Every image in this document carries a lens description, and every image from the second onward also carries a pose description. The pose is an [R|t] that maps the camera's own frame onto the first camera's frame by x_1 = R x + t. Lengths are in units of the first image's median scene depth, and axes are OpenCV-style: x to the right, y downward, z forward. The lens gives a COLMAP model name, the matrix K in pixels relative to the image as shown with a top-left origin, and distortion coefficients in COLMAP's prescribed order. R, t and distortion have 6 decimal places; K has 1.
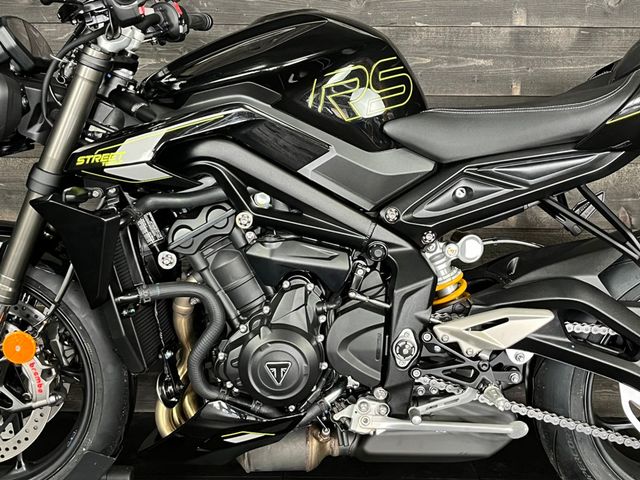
lens RADIAL K [[830.9, 0, 318.1], [0, 830.9, 243.0], [0, 0, 1]] dist [0.016997, 0.000000]
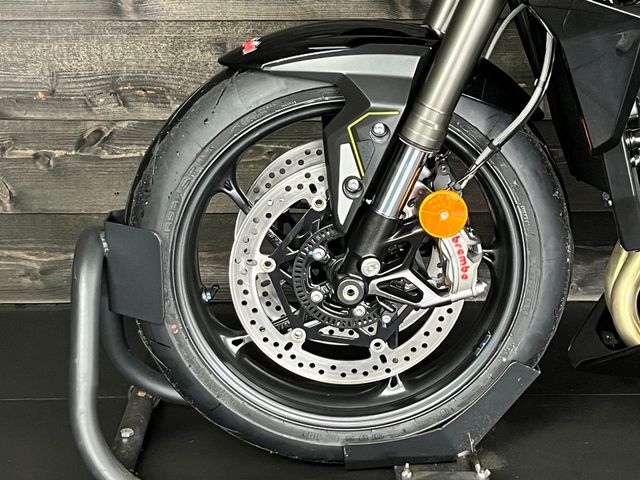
lens RADIAL K [[1253.2, 0, 326.3], [0, 1253.2, 241.3], [0, 0, 1]] dist [0.163613, 0.000000]
pose [[0.999879, -0.015413, 0.002310, -0.463594], [0.014834, 0.986645, 0.162207, -0.019350], [-0.004779, -0.162153, 0.986754, -0.004837]]
